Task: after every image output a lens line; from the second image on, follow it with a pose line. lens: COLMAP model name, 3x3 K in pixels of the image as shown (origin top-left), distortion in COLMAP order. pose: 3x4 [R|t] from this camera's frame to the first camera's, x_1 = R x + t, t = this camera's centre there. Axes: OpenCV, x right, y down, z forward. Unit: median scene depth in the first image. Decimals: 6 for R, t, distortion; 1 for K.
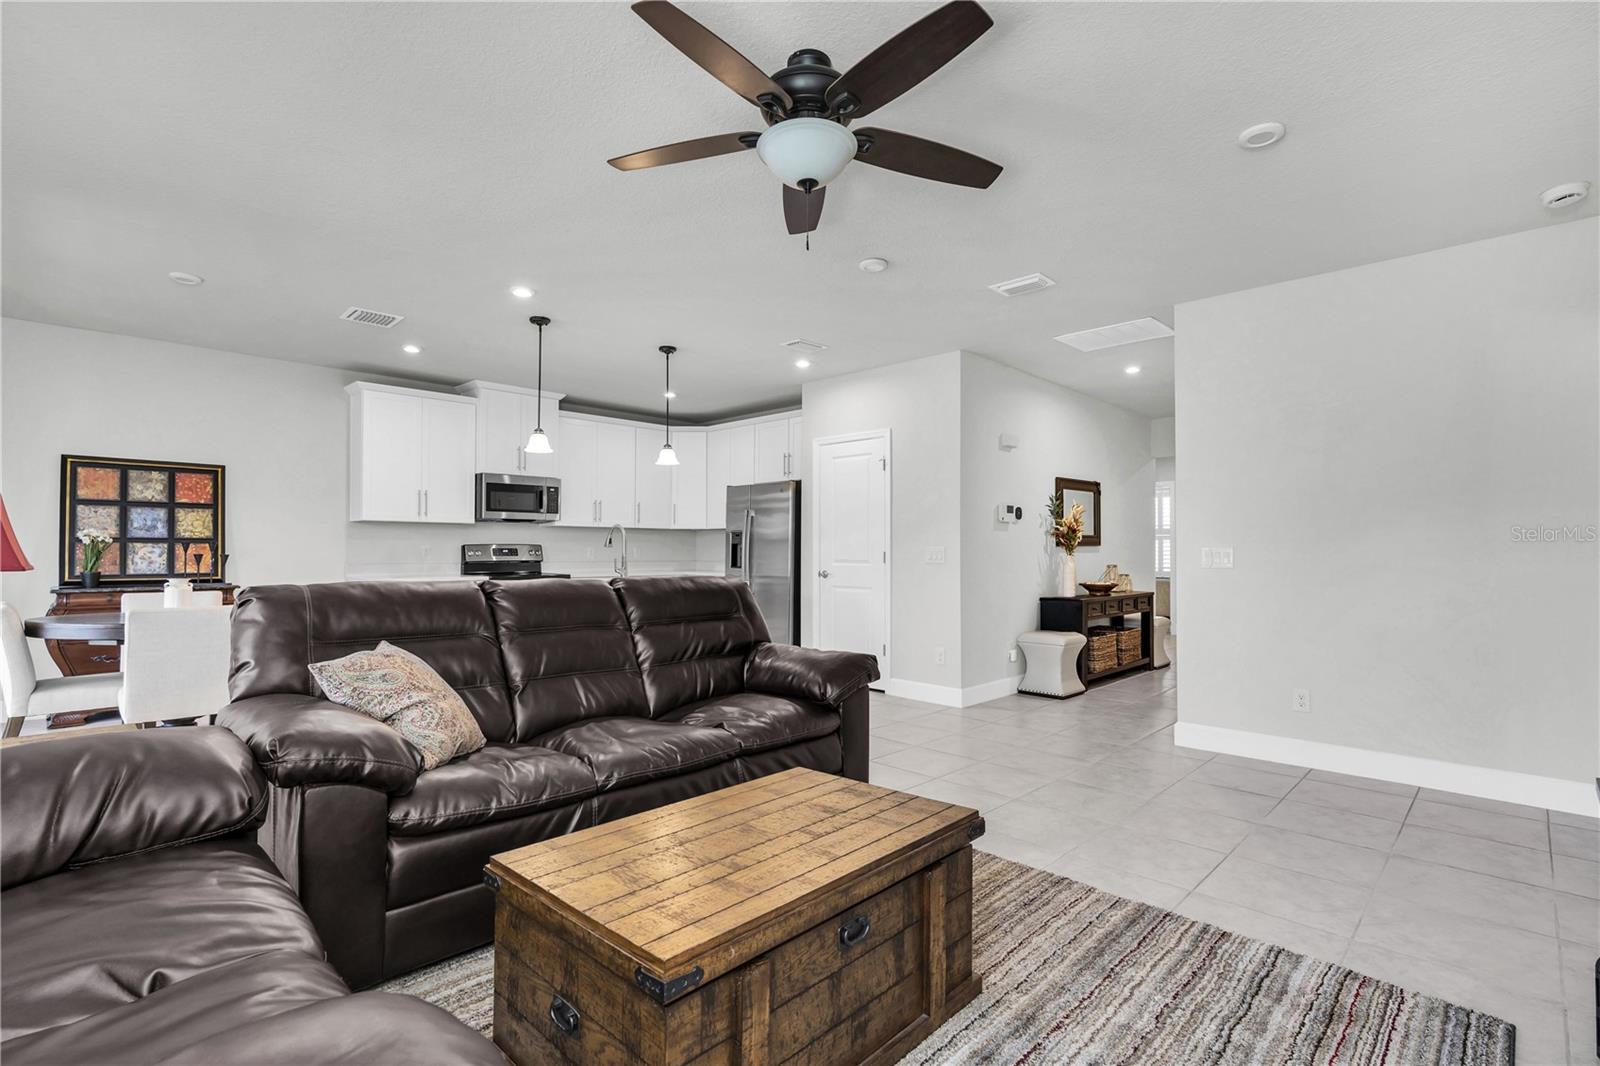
lens RADIAL K [[717.3, 0, 803.3], [0, 717.3, 544.9], [0, 0, 1]] dist [-0.000009, -0.000011]
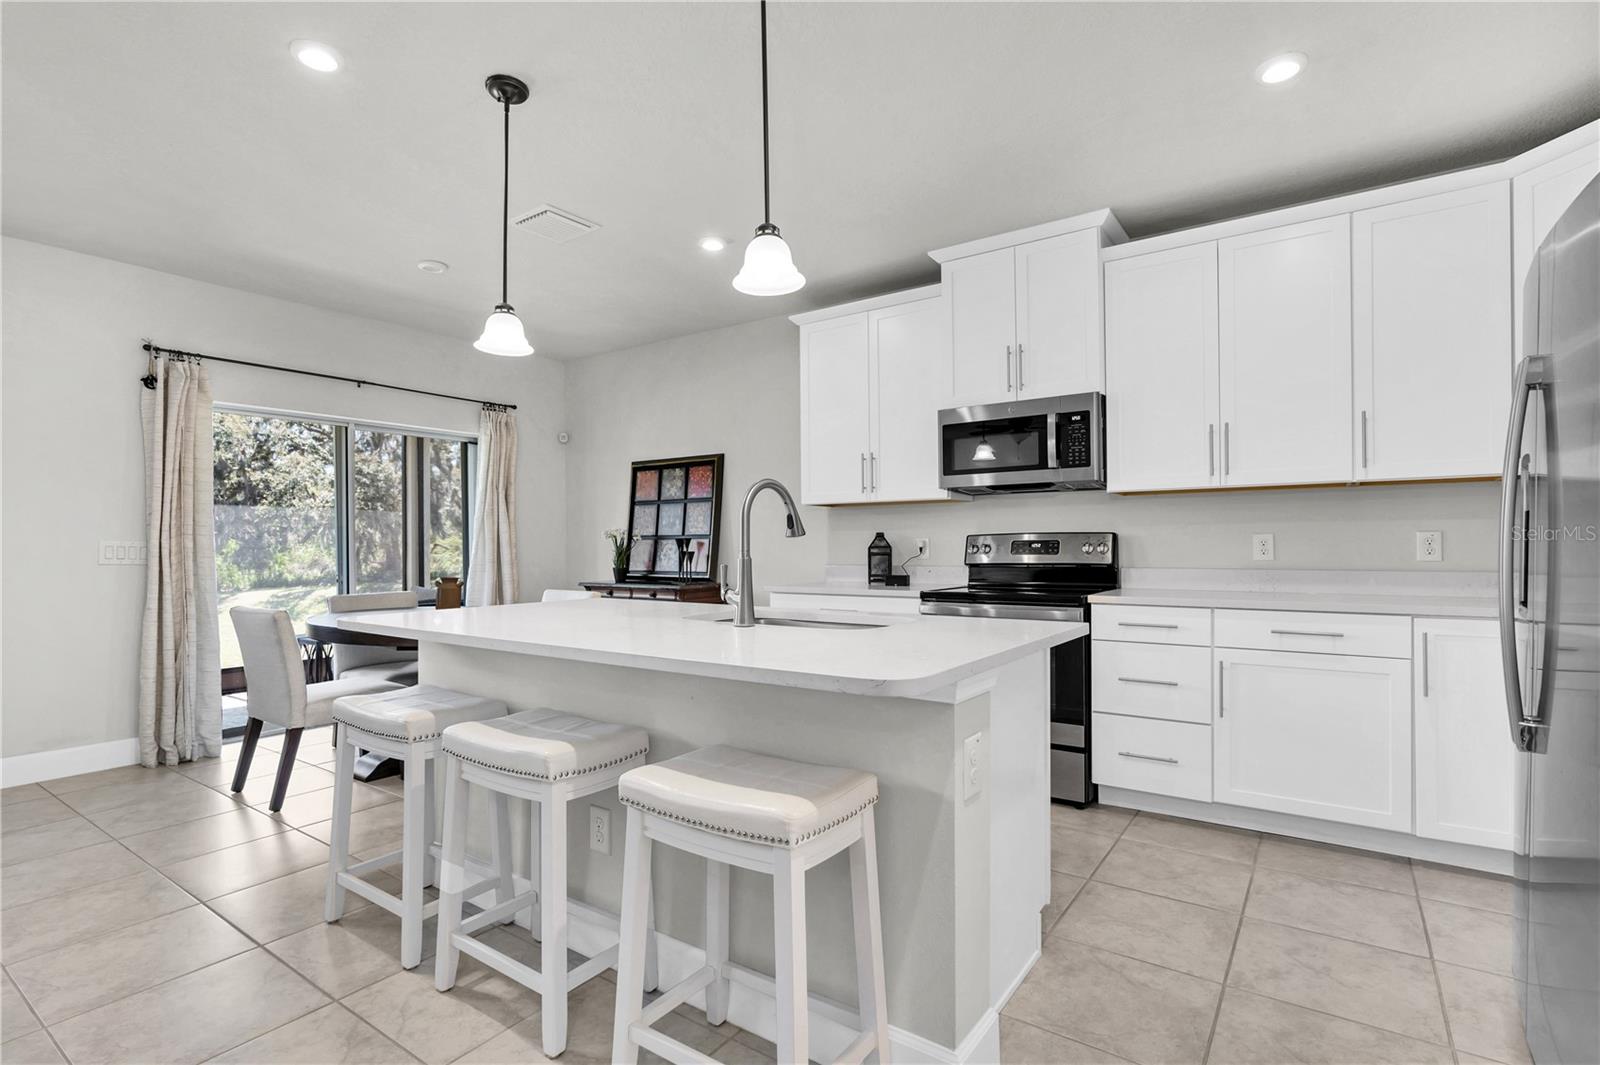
lens RADIAL K [[763.8, 0, 778.6], [0, 763.8, 543.3], [0, 0, 1]] dist [0.002522, 0.000094]
pose [[0.147311, -0.000818, -0.989090, 0.146796], [0.019270, 0.999812, 0.002043, 0.002295], [0.988903, -0.019360, 0.147299, 0.828028]]
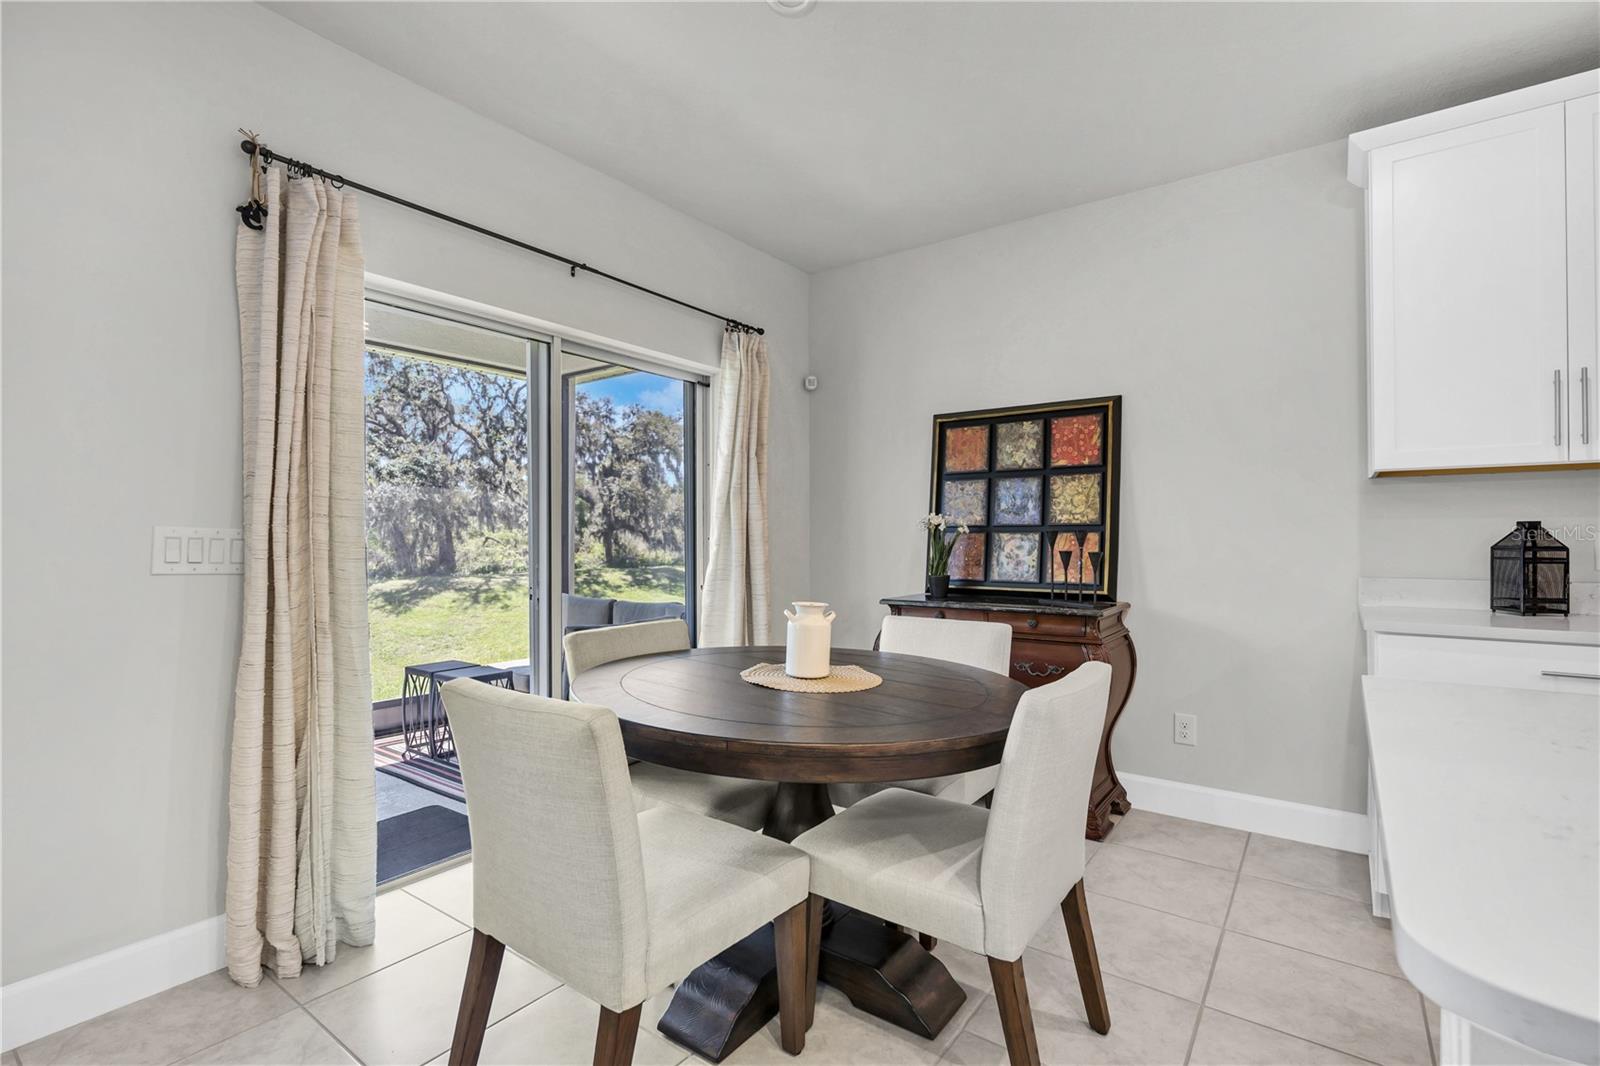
lens RADIAL K [[754.6, 0, 776.2], [0, 754.6, 532.9], [0, 0, 1]] dist [-0.000503, 0.000834]
pose [[0.106422, -0.007389, -0.994294, -0.216086], [0.013071, 0.999896, -0.006032, -0.001240], [0.994235, -0.012355, 0.106508, 0.593760]]
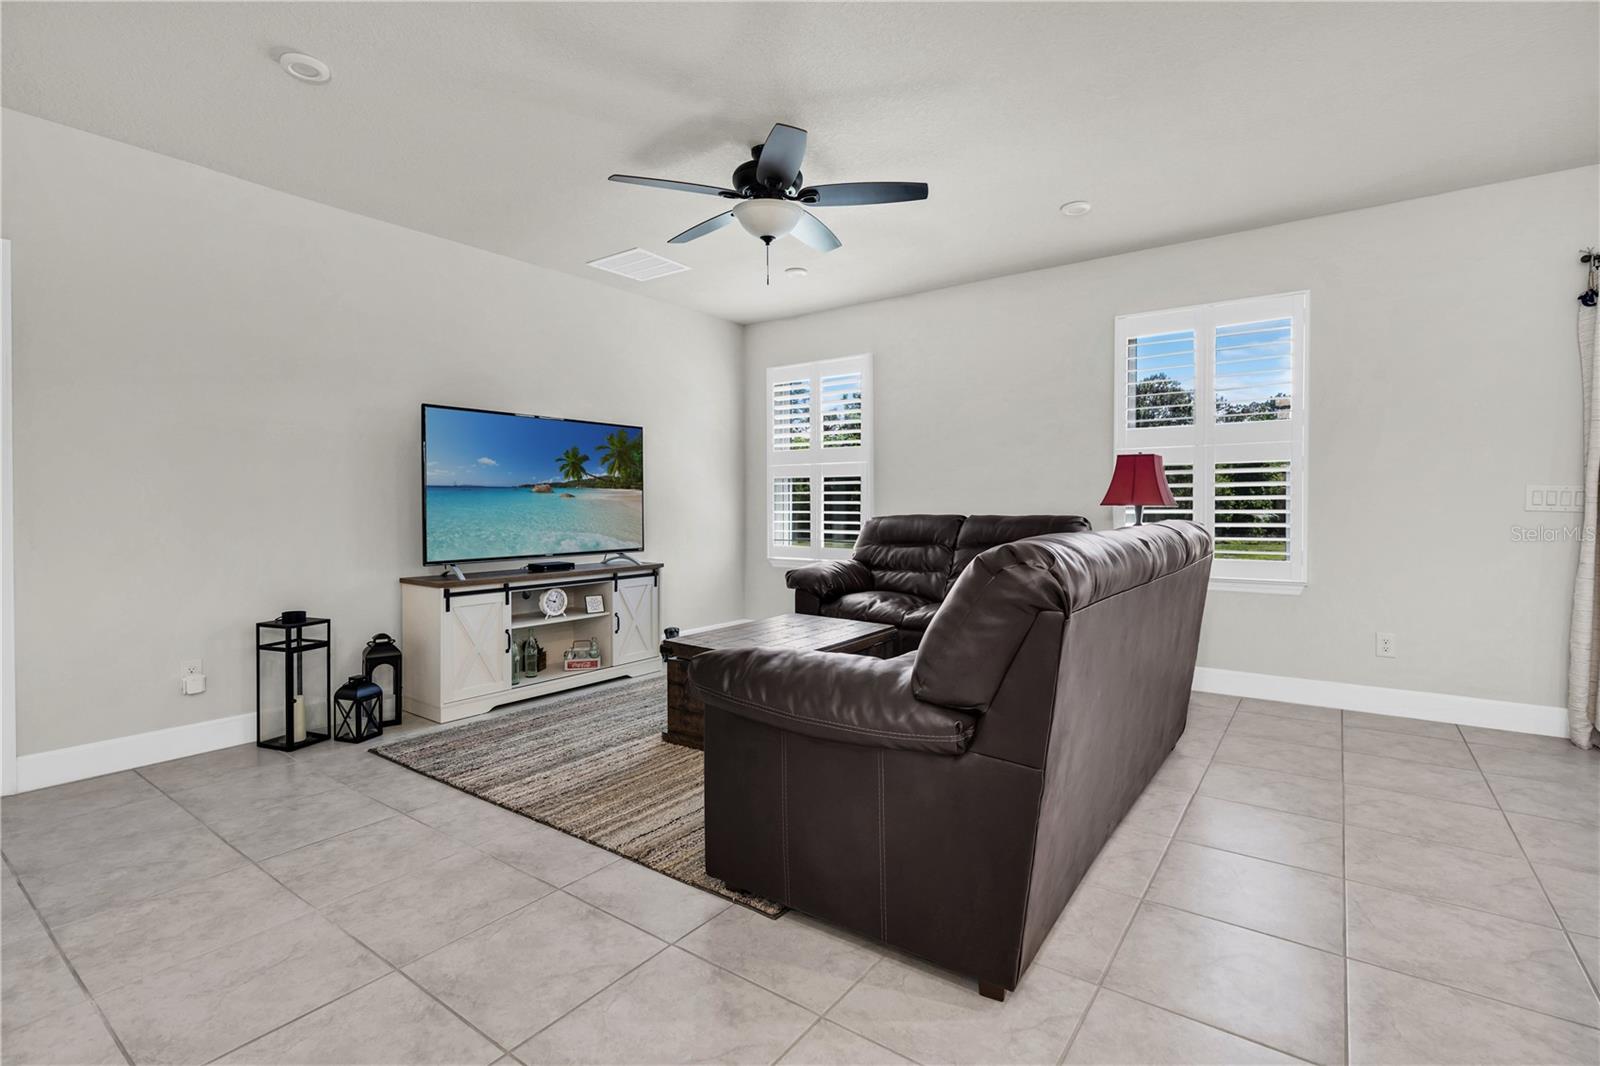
lens RADIAL K [[742.3, 0, 806.7], [0, 742.3, 511.8], [0, 0, 1]] dist [-0.002223, -0.000122]
pose [[-0.988326, 0.005666, -0.152251, 0.071270], [0.006164, 0.999977, -0.002797, 0.009039], [0.152231, -0.003703, -0.988338, 0.841443]]
